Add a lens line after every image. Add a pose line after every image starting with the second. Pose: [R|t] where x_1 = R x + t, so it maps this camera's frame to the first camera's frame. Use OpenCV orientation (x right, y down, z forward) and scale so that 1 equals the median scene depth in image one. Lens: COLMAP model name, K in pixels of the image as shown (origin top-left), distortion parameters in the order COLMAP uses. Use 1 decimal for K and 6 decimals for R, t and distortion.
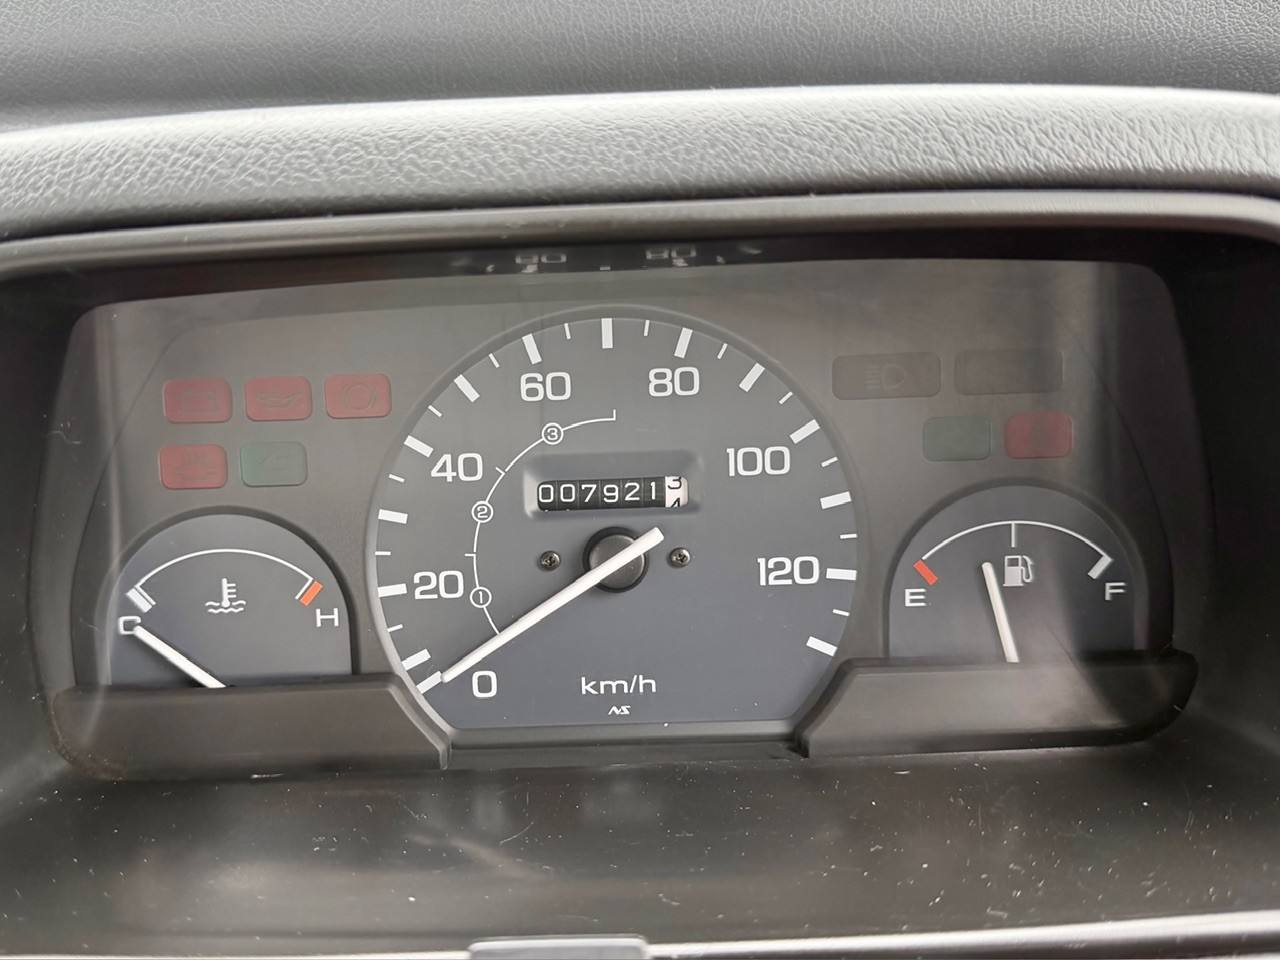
lens RADIAL K [[923.8, 0, 636.3], [0, 923.8, 477.5], [0, 0, 1]] dist [0.007076, -0.026226]
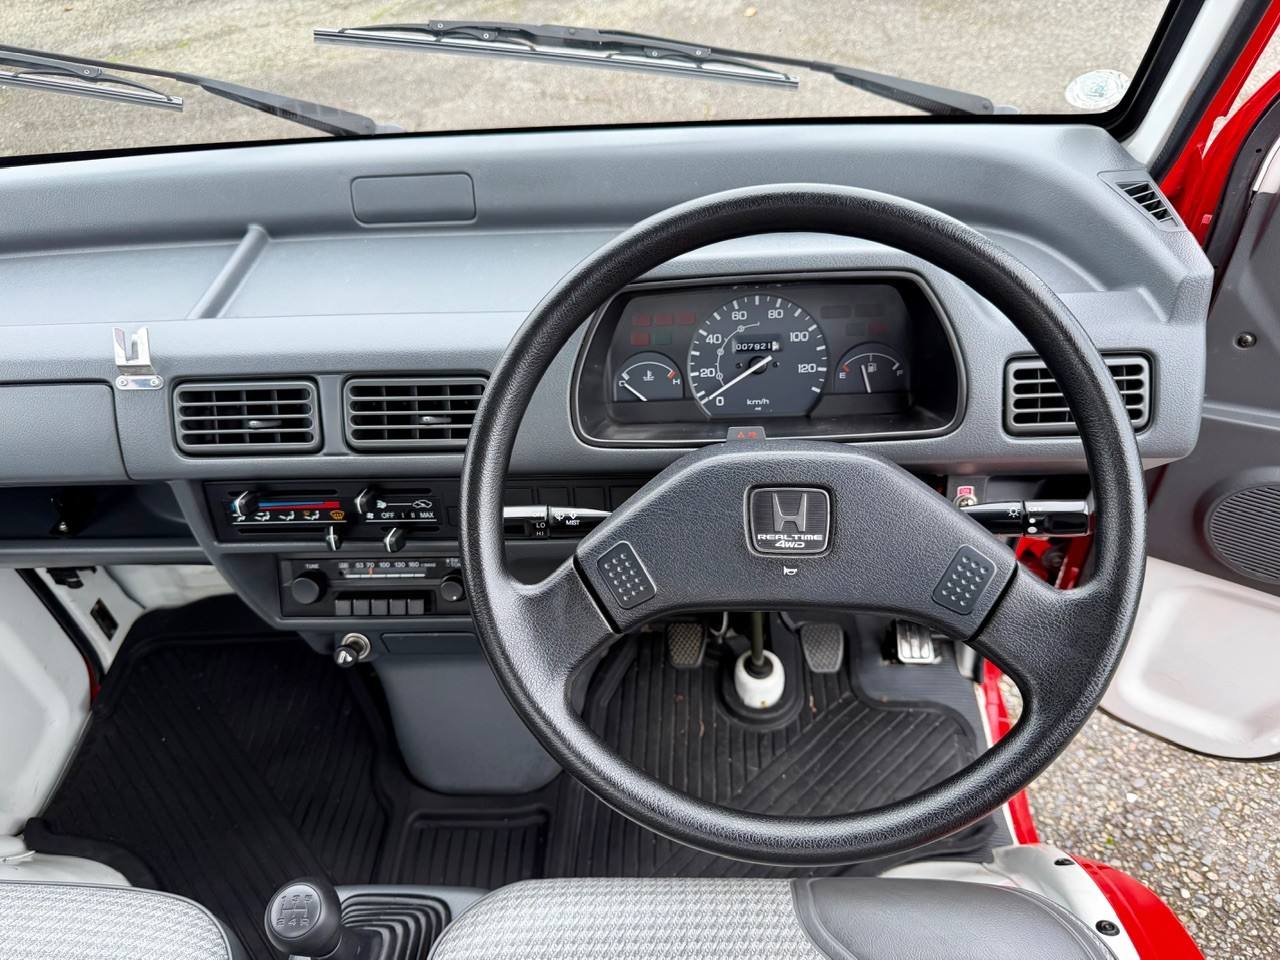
lens RADIAL K [[923.8, 0, 647.1], [0, 923.8, 486.0], [0, 0, 1]] dist [0.007076, -0.026226]
pose [[0.999379, 0.001794, -0.035198, -0.322283], [0.003479, 0.988804, 0.149183, 0.017901], [0.035072, -0.149212, 0.988183, -2.587846]]
